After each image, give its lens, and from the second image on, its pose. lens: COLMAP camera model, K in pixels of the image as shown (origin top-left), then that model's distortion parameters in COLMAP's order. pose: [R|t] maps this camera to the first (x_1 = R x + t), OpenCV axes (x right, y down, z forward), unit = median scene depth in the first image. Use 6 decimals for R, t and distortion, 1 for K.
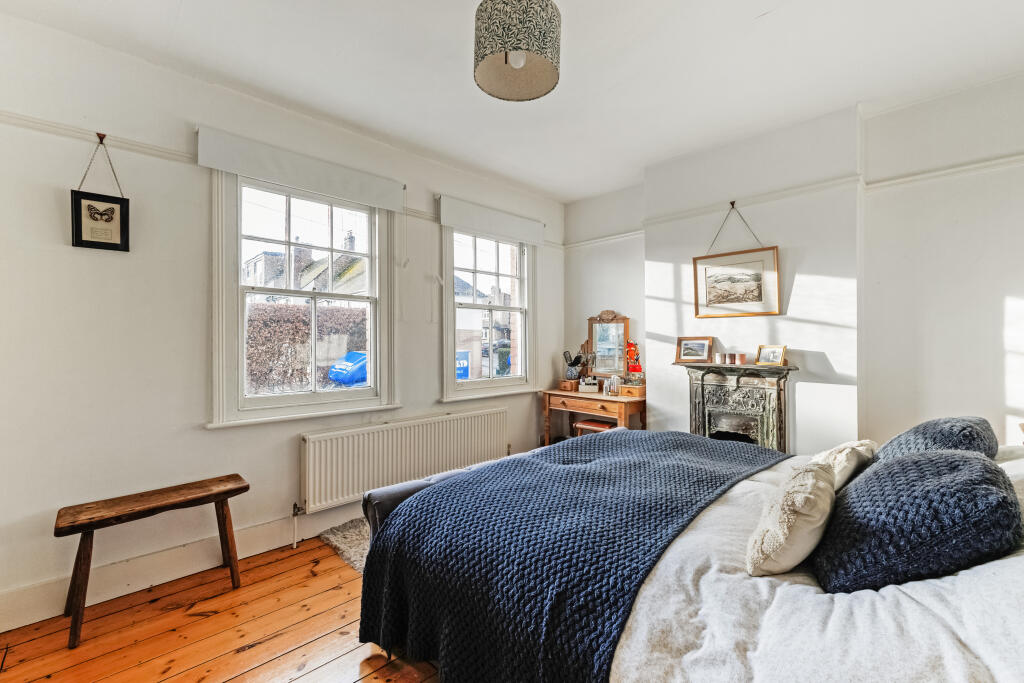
lens RADIAL K [[414.0, 0, 505.7], [0, 414.0, 336.8], [0, 0, 1]] dist [0.015646, -0.000092]
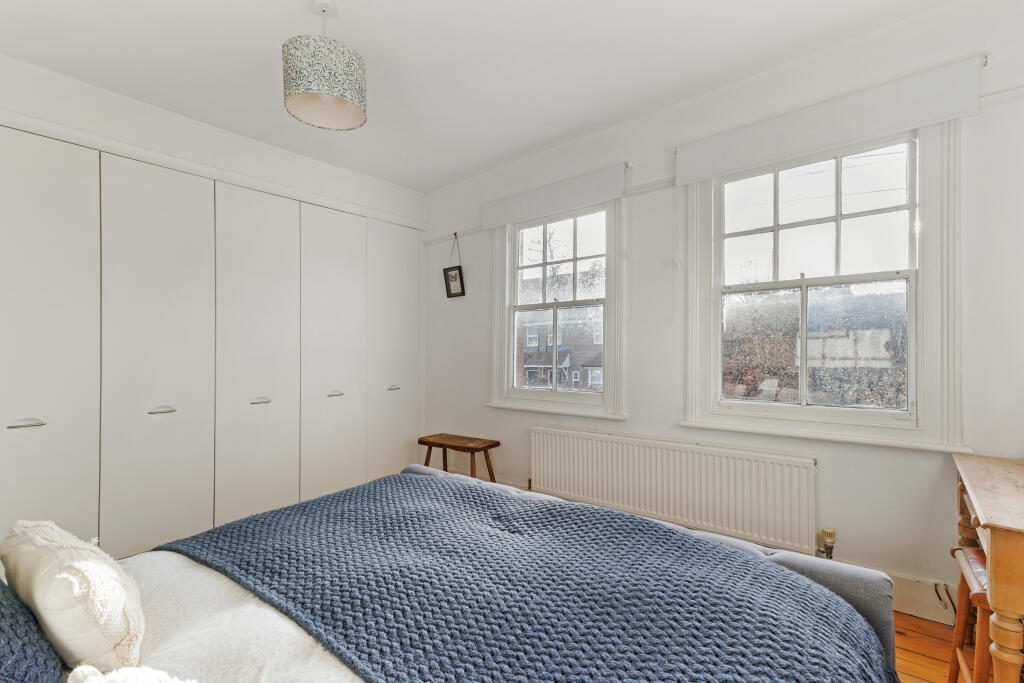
lens RADIAL K [[426.1, 0, 512.2], [0, 426.1, 344.7], [0, 0, 1]] dist [0.001808, 0.000062]
pose [[0.171904, 0.001098, -0.985113, 0.845792], [0.031533, 0.999481, 0.006616, -0.006177], [0.984609, -0.032201, 0.171781, 0.873763]]
